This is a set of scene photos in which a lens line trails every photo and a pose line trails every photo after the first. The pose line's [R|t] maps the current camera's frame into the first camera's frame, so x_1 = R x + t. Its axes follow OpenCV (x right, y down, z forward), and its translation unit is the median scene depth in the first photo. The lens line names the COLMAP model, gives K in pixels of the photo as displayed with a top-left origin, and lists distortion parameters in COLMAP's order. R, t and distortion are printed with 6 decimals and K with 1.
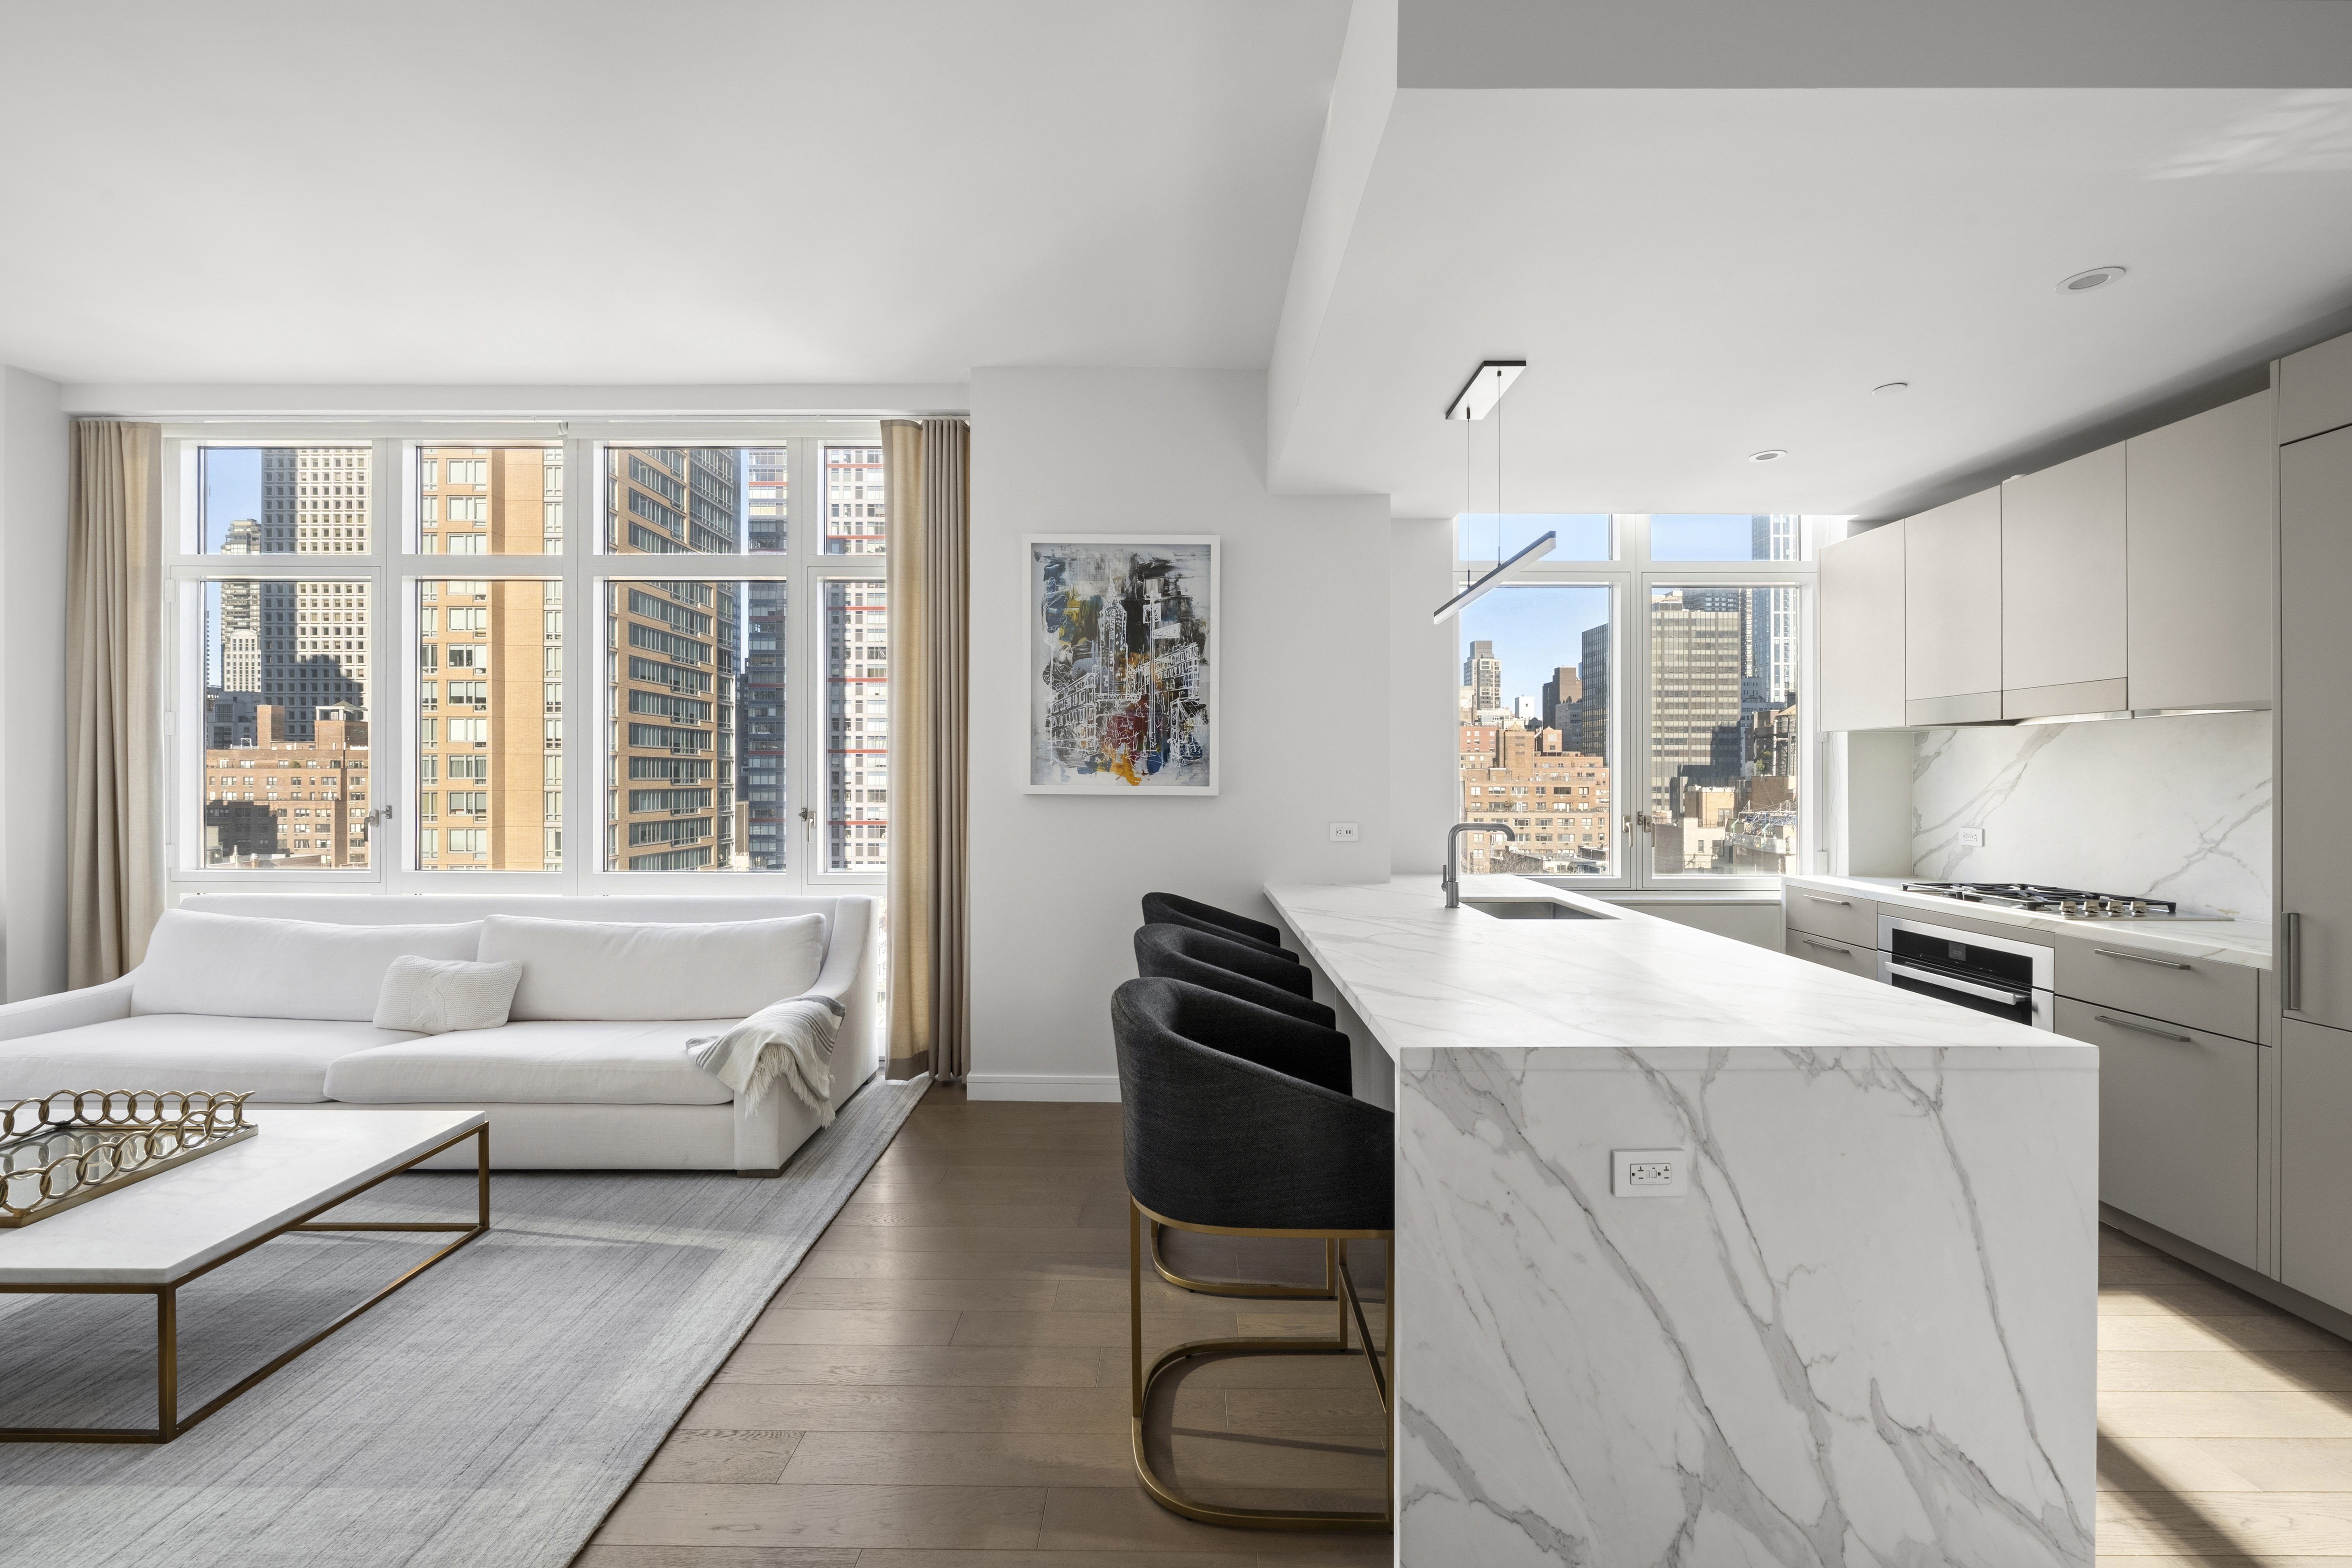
lens RADIAL K [[952.5, 0, 1159.9], [0, 952.5, 778.1], [0, 0, 1]] dist [-0.006457, 0.001142]
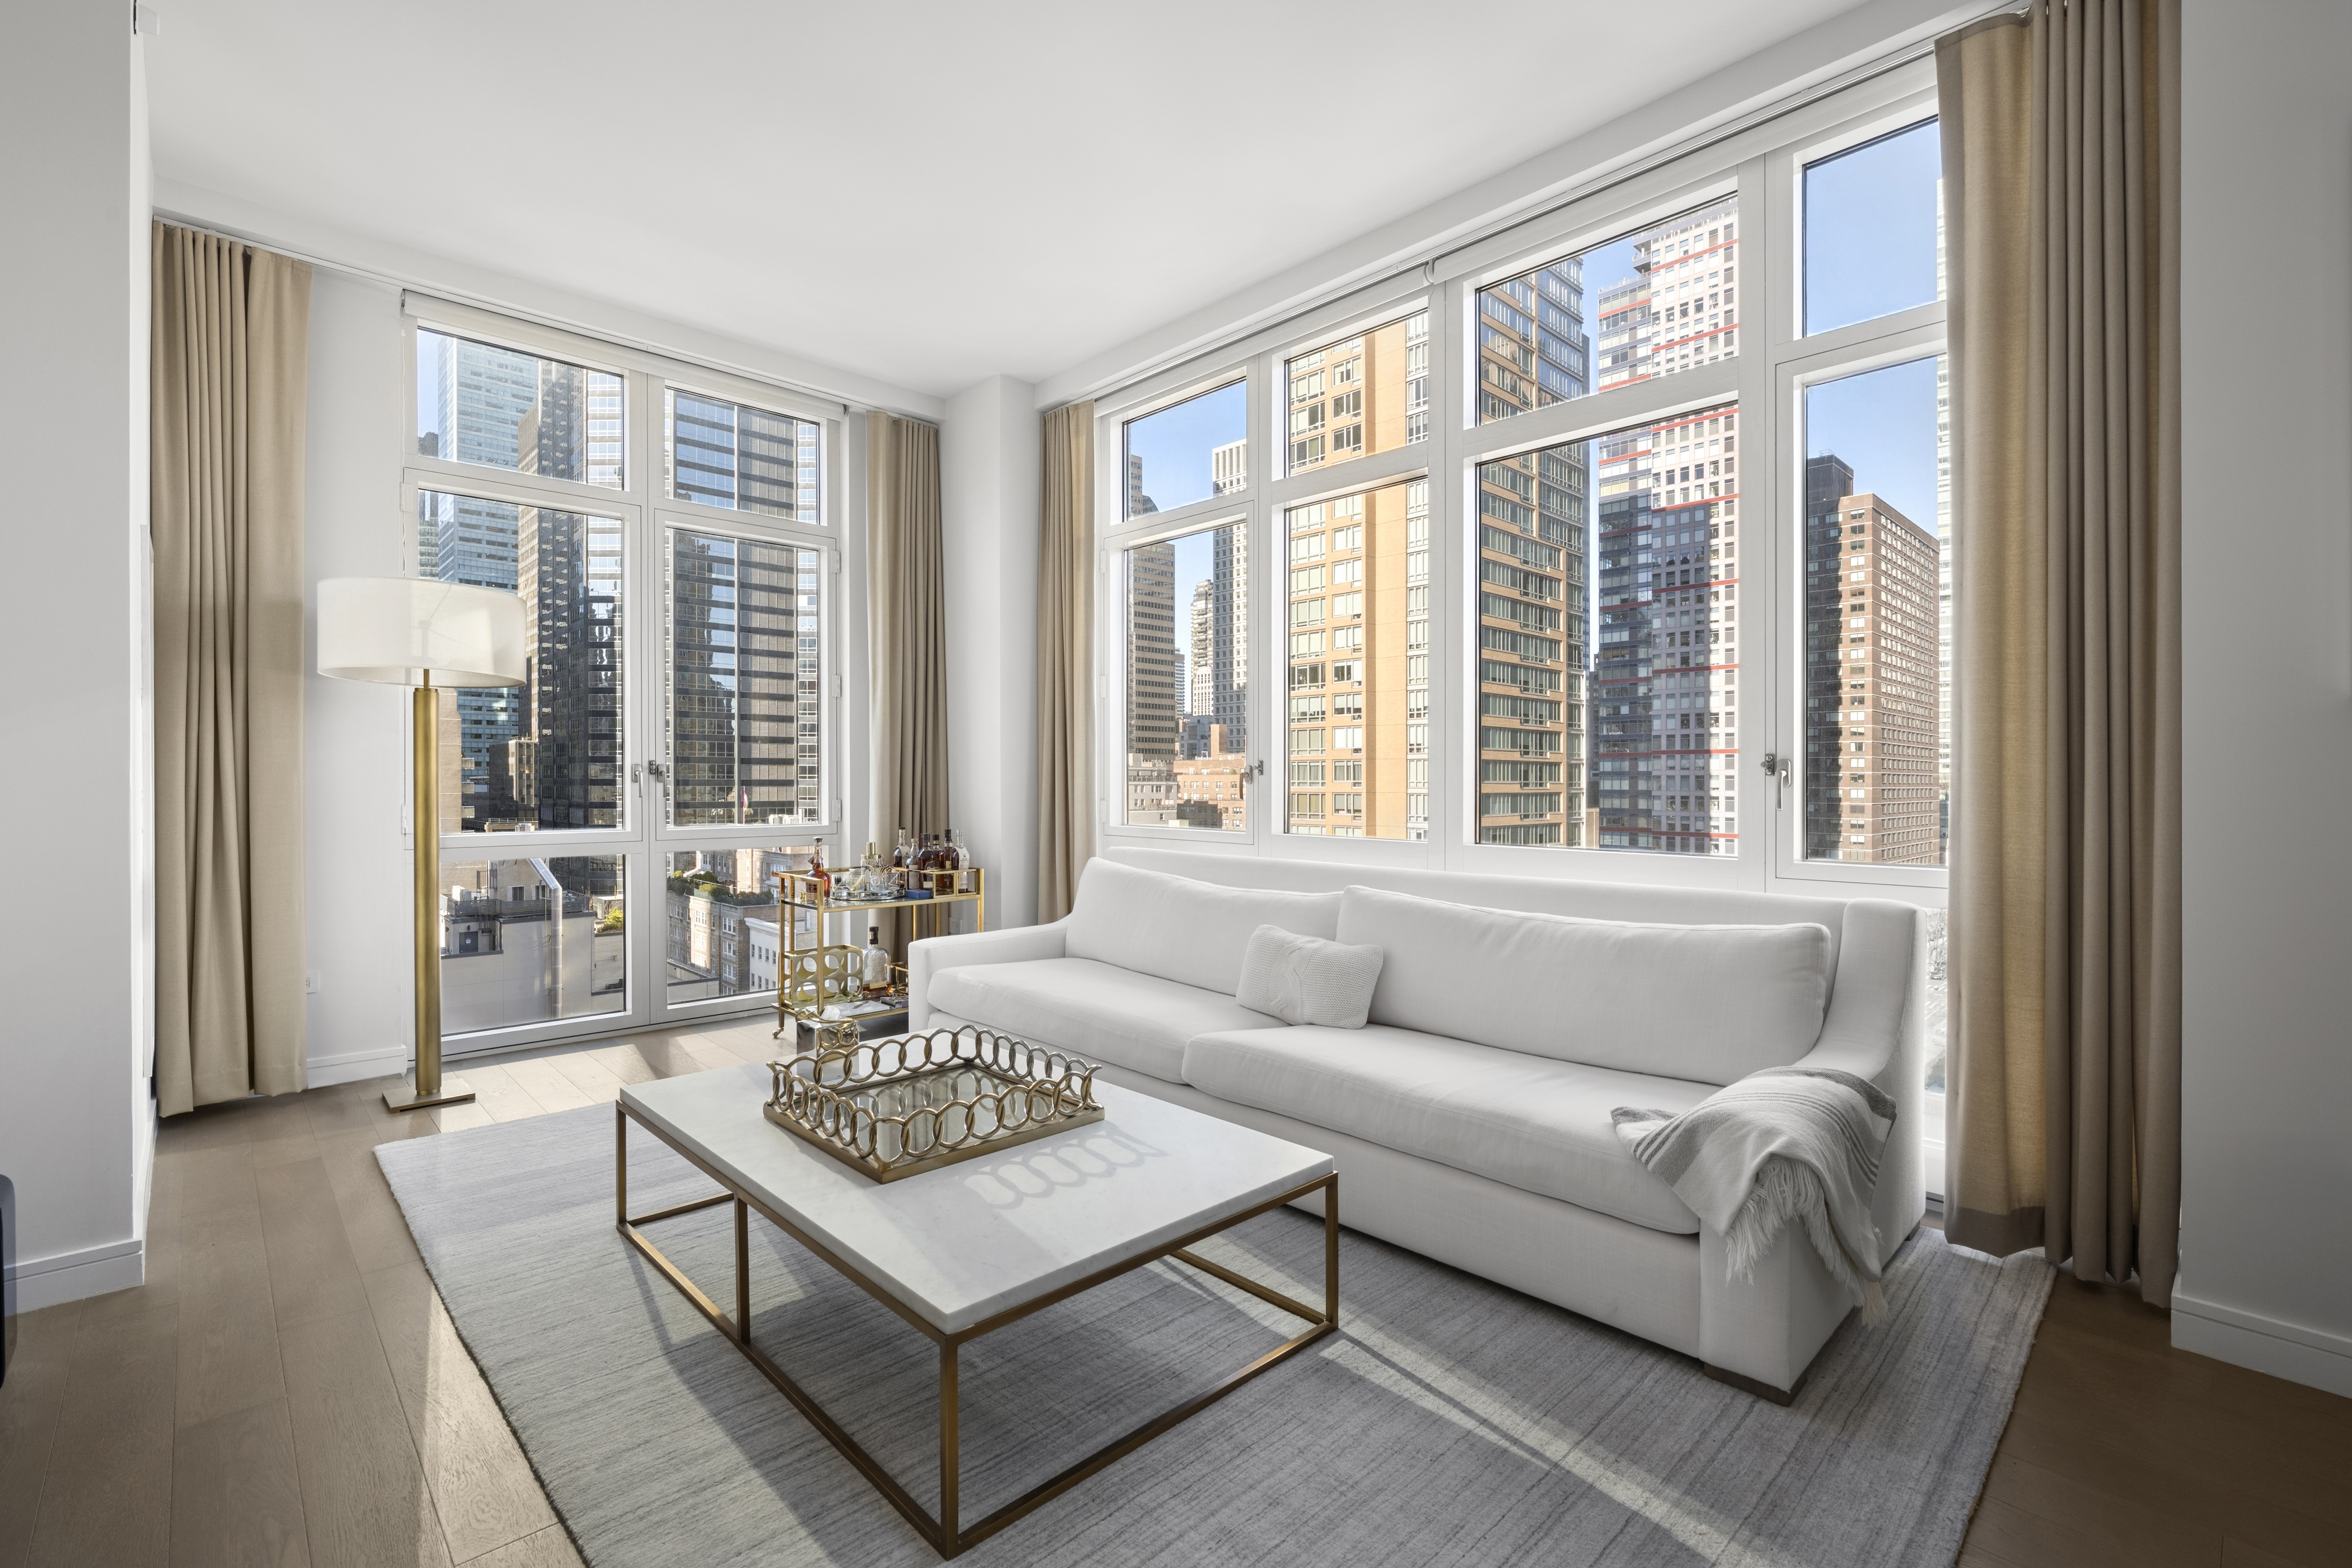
lens RADIAL K [[1031.7, 0, 1165.1], [0, 1031.7, 778.0], [0, 0, 1]] dist [-0.003445, 0.000546]
pose [[0.692684, -0.002060, -0.721238, -0.177369], [-0.001941, 0.999987, -0.004719, 0.055851], [0.721239, 0.004669, 0.692671, 0.272234]]
